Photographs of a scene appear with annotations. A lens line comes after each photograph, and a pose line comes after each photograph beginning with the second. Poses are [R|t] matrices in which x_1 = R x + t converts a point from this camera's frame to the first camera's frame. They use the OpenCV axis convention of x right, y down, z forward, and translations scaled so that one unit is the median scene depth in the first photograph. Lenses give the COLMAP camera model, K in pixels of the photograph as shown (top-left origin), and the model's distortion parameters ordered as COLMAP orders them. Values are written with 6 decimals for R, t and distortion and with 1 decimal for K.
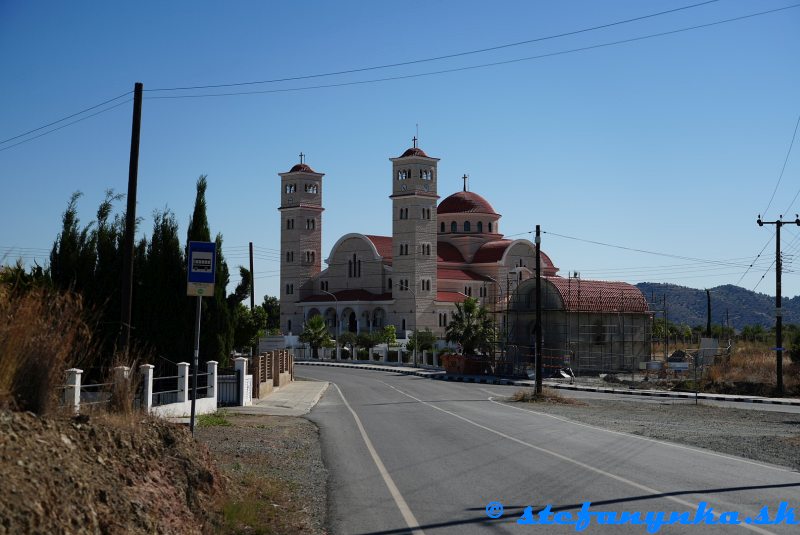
lens RADIAL K [[1179.1, 0, 399.0], [0, 1179.1, 266.6], [0, 0, 1]] dist [0.005894, 0.000000]
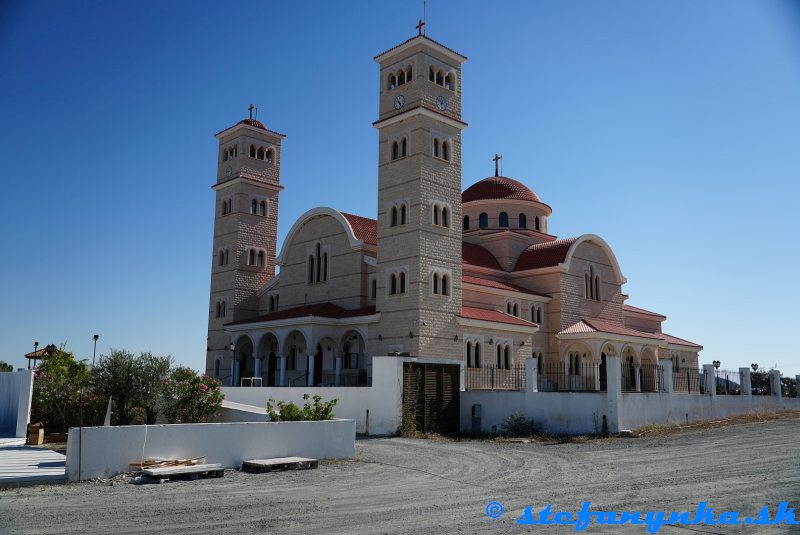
lens RADIAL K [[706.9, 0, 404.1], [0, 706.9, 269.4], [0, 0, 1]] dist [-0.007233, 0.000887]
pose [[0.999580, 0.004554, -0.028634, 0.014358], [-0.007877, 0.993097, -0.117029, 0.041277], [0.027903, 0.117205, 0.992716, 0.635798]]
